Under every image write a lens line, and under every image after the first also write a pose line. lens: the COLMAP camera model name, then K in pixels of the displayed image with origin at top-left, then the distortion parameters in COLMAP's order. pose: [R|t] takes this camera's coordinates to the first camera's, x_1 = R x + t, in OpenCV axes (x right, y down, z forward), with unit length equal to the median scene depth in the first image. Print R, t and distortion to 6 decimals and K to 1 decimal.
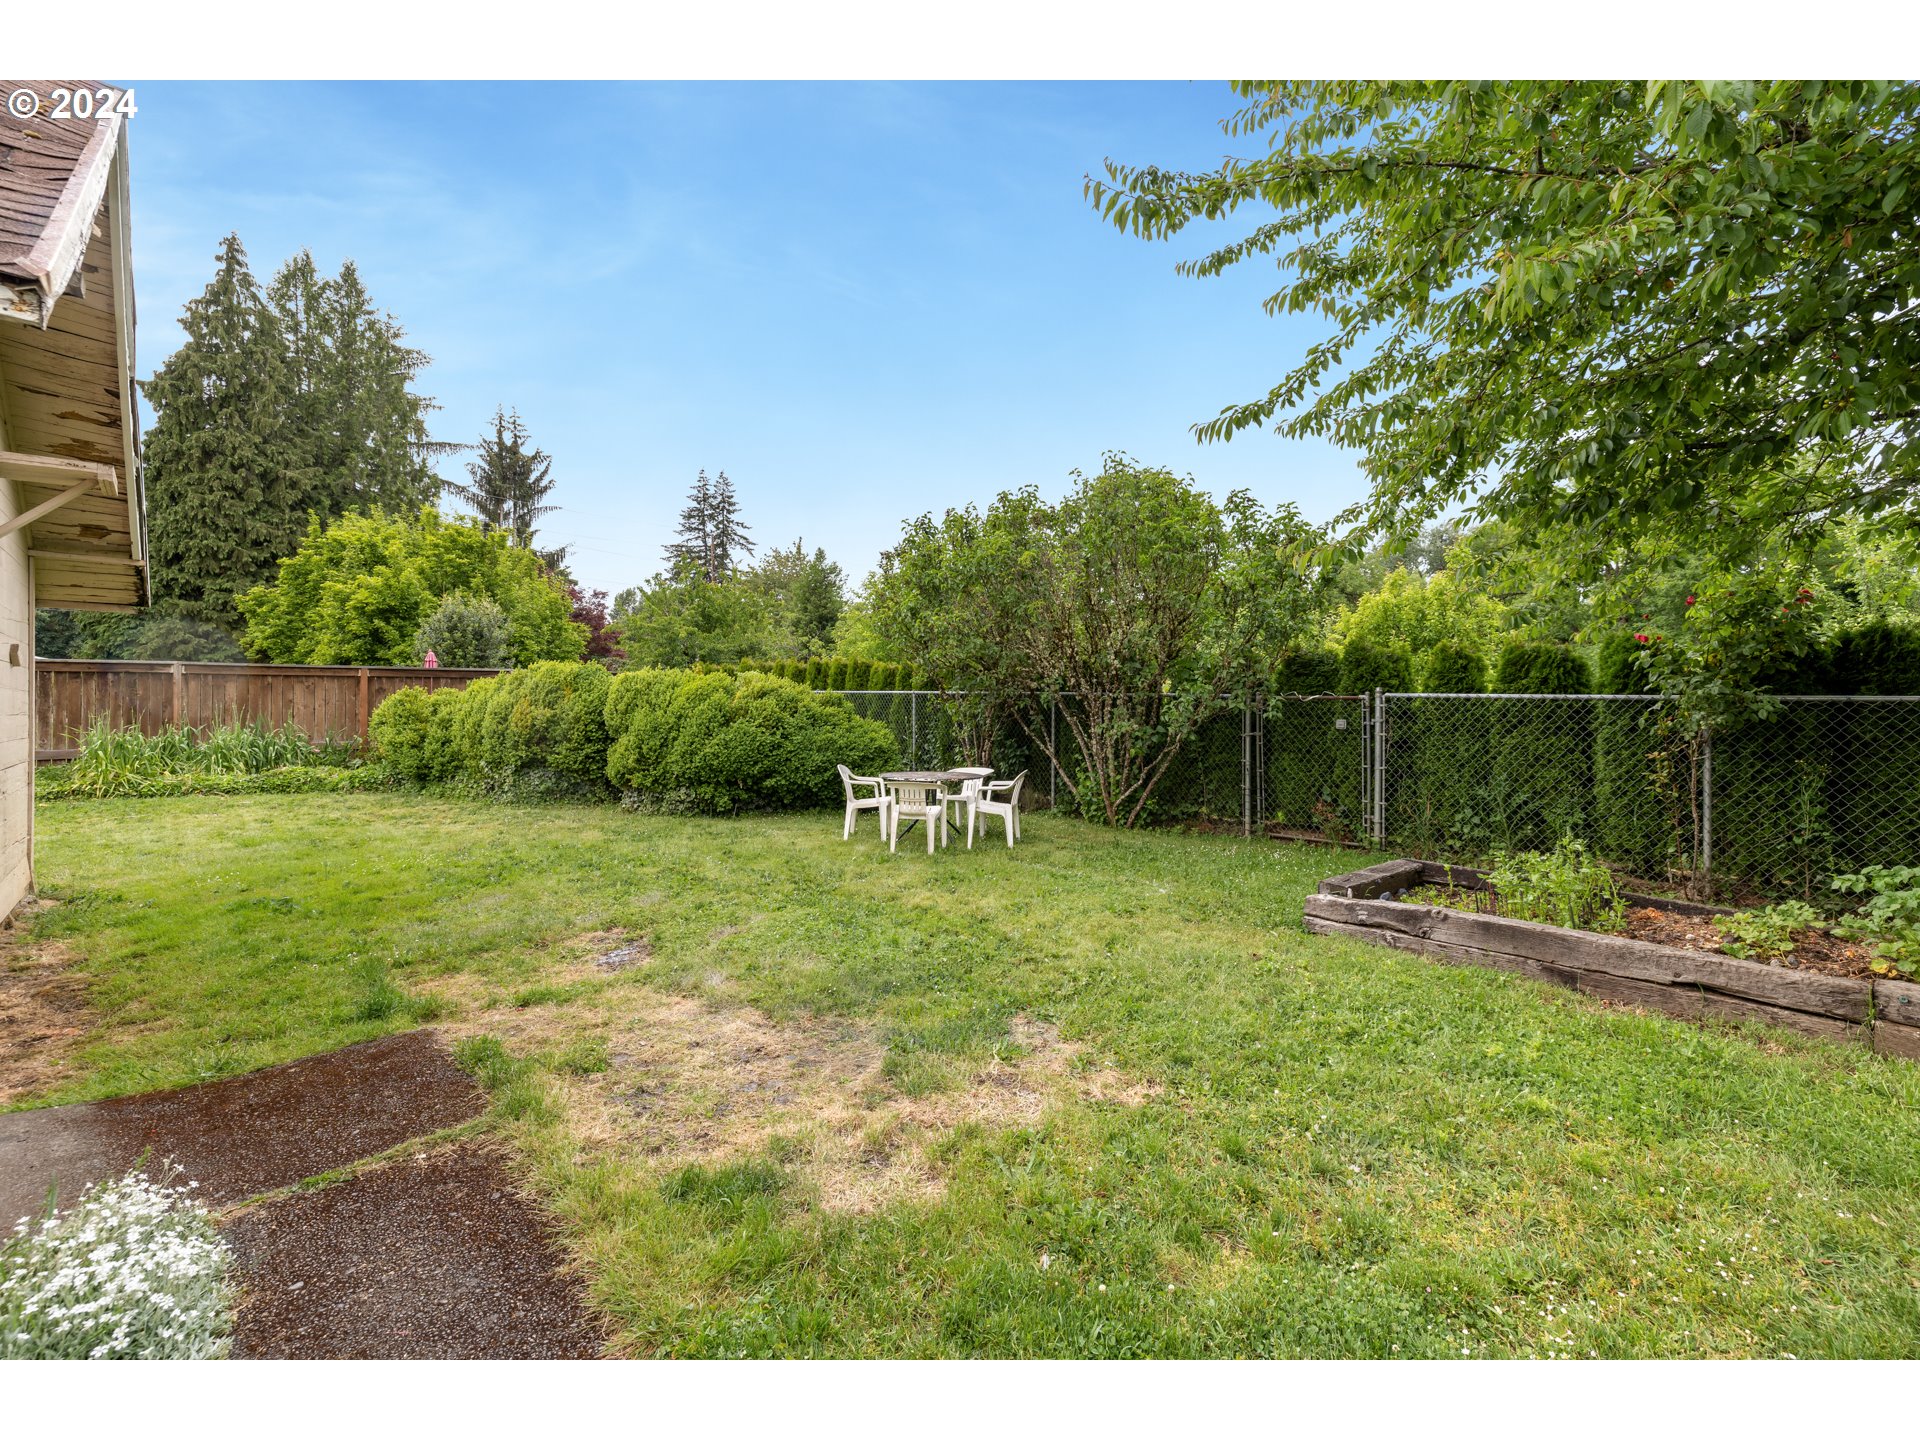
lens RADIAL K [[824.2, 0, 927.7], [0, 824.2, 687.9], [0, 0, 1]] dist [0.001822, -0.000061]
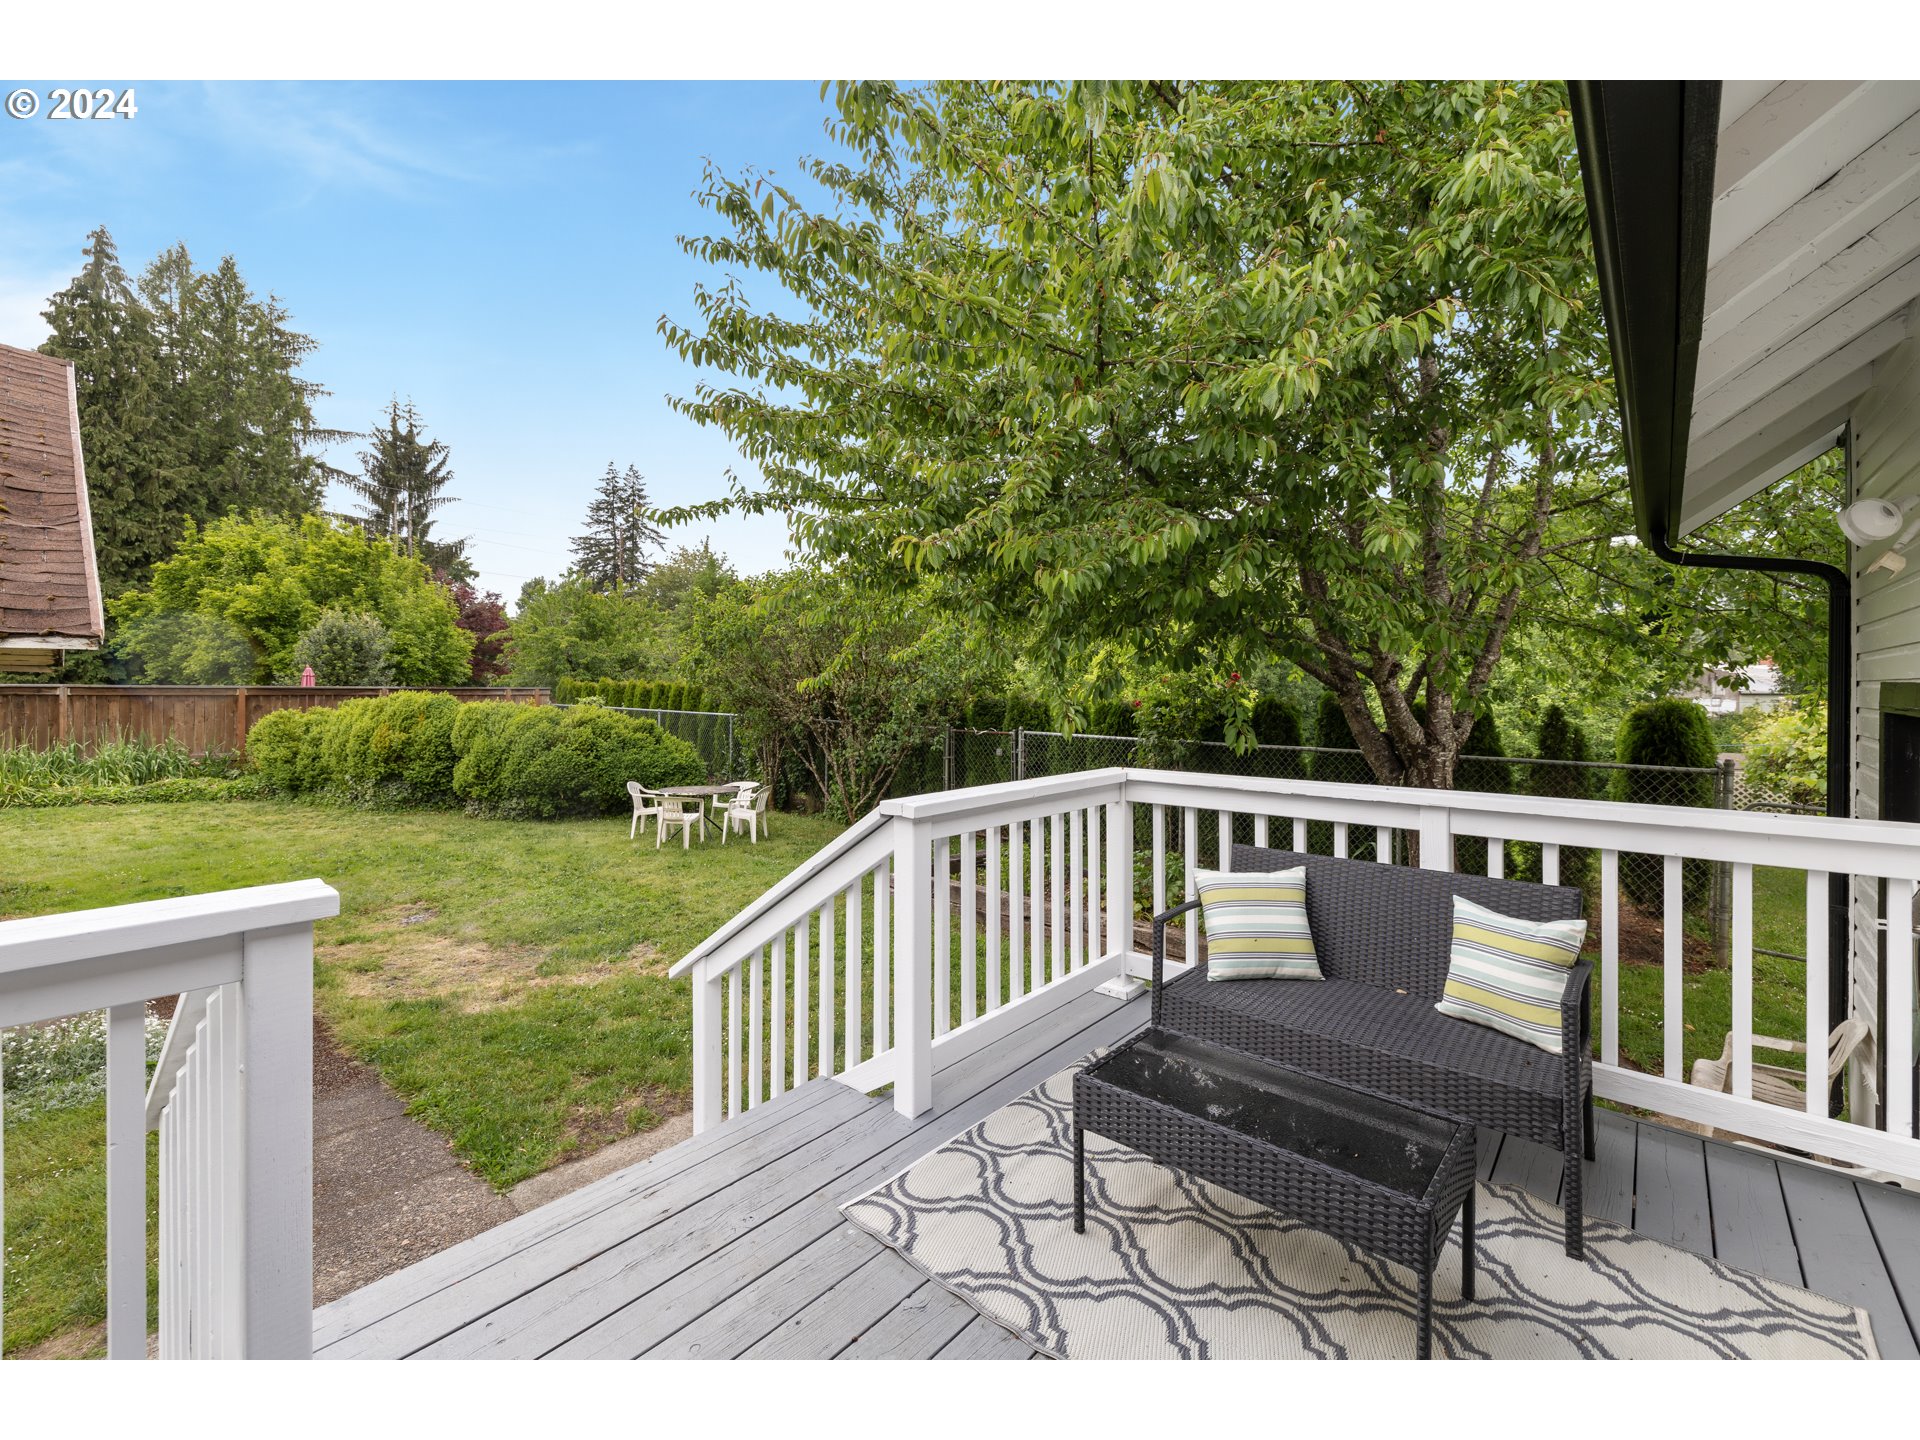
lens RADIAL K [[824.2, 0, 930.3], [0, 824.2, 687.2], [0, 0, 1]] dist [0.001822, -0.000061]
pose [[0.995552, 0.007894, 0.093887, 0.075759], [-0.008634, 0.999935, 0.007475, -0.022057], [-0.093822, -0.008253, 0.995555, -0.108427]]
